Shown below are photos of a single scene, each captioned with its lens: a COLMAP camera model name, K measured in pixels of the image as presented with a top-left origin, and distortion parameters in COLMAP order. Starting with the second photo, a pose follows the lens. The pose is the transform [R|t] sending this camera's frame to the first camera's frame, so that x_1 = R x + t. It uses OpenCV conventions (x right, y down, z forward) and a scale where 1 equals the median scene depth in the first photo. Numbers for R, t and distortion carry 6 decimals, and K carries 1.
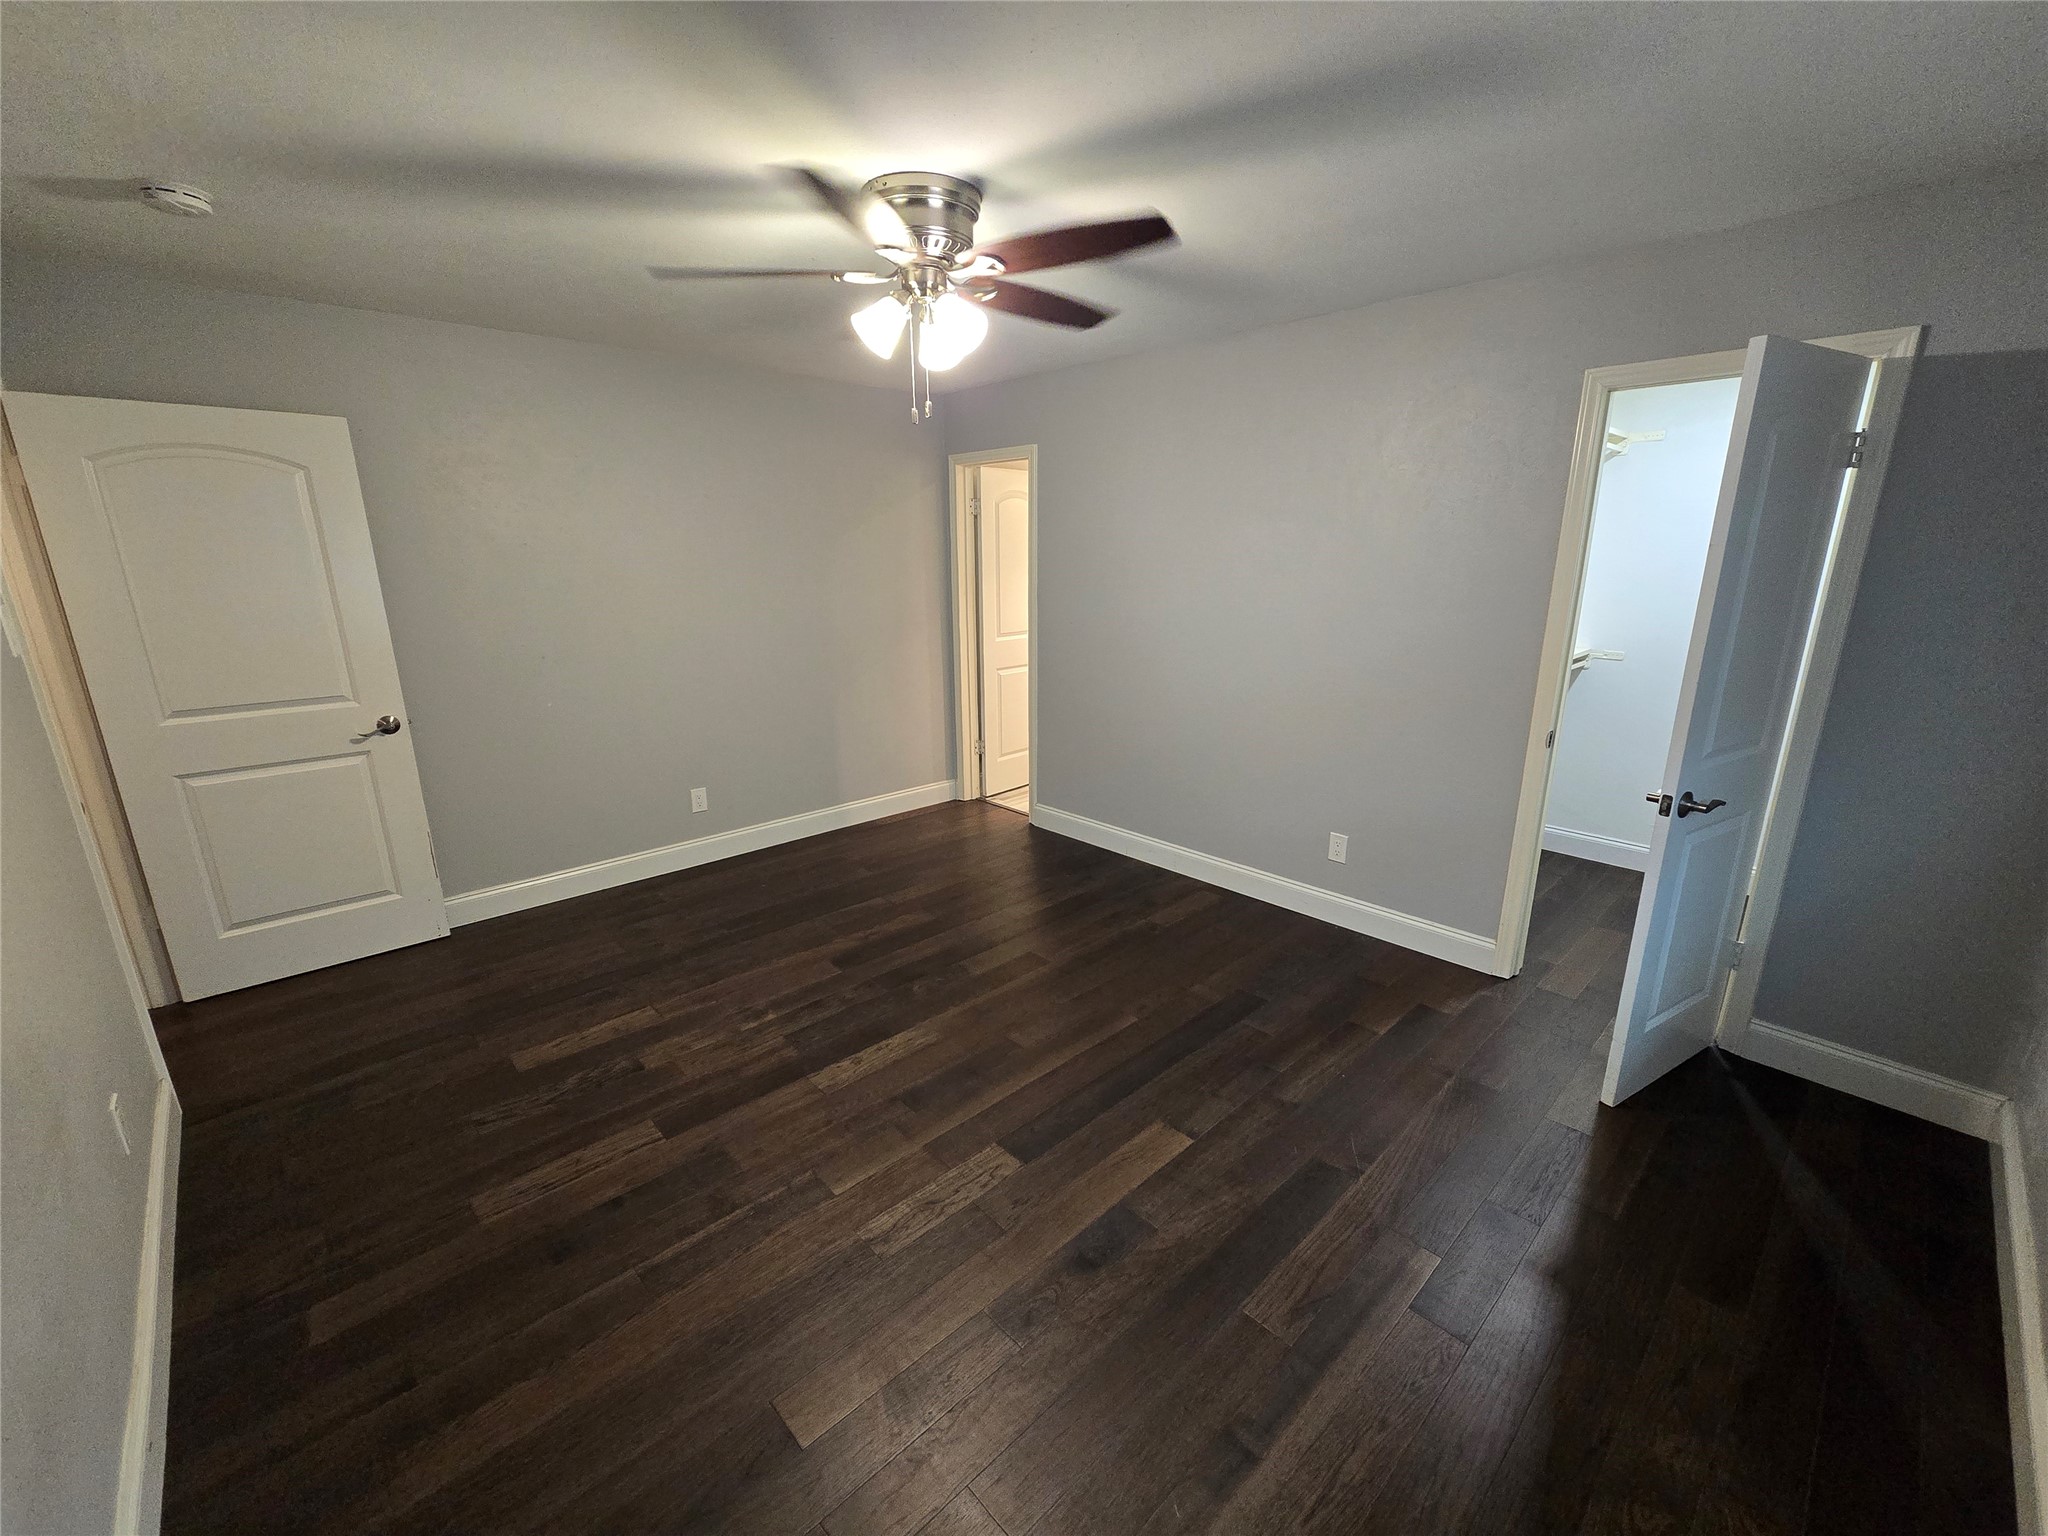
lens RADIAL K [[834.0, 0, 1035.5], [0, 834.0, 783.7], [0, 0, 1]] dist [-0.000252, -0.003529]
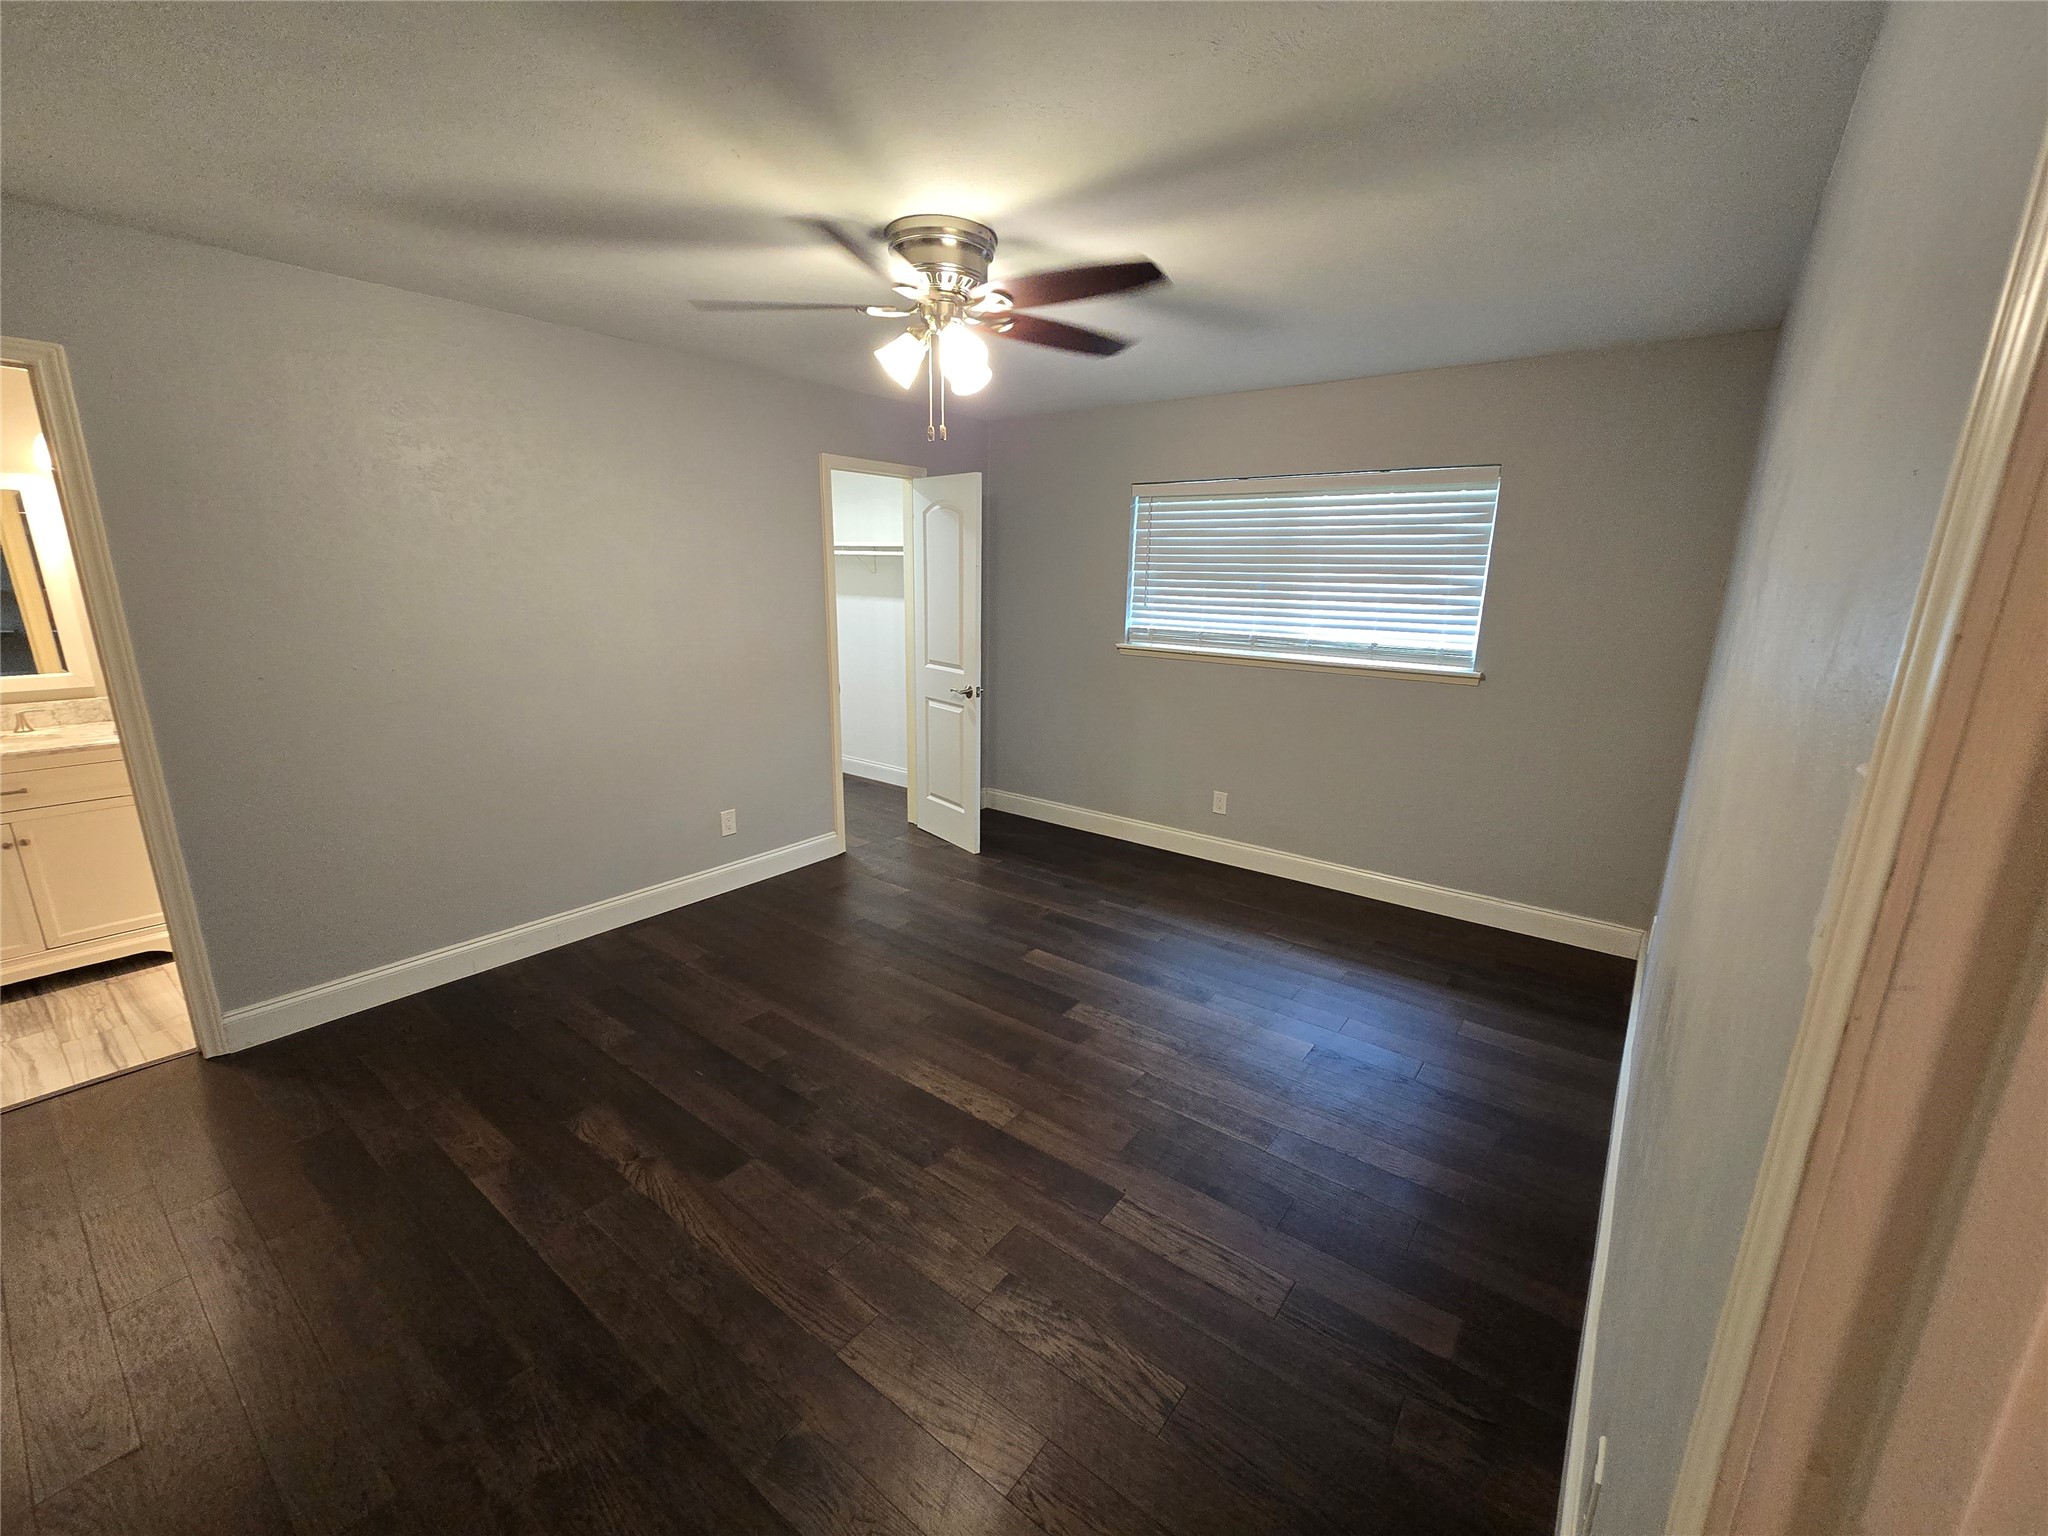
lens RADIAL K [[834.0, 0, 1035.5], [0, 834.0, 783.7], [0, 0, 1]] dist [-0.000252, -0.003529]
pose [[-0.159873, -0.243388, 0.956662, -1.119057], [0.255063, 0.926032, 0.278221, -0.260421], [-0.953616, 0.288489, -0.085968, 0.970775]]
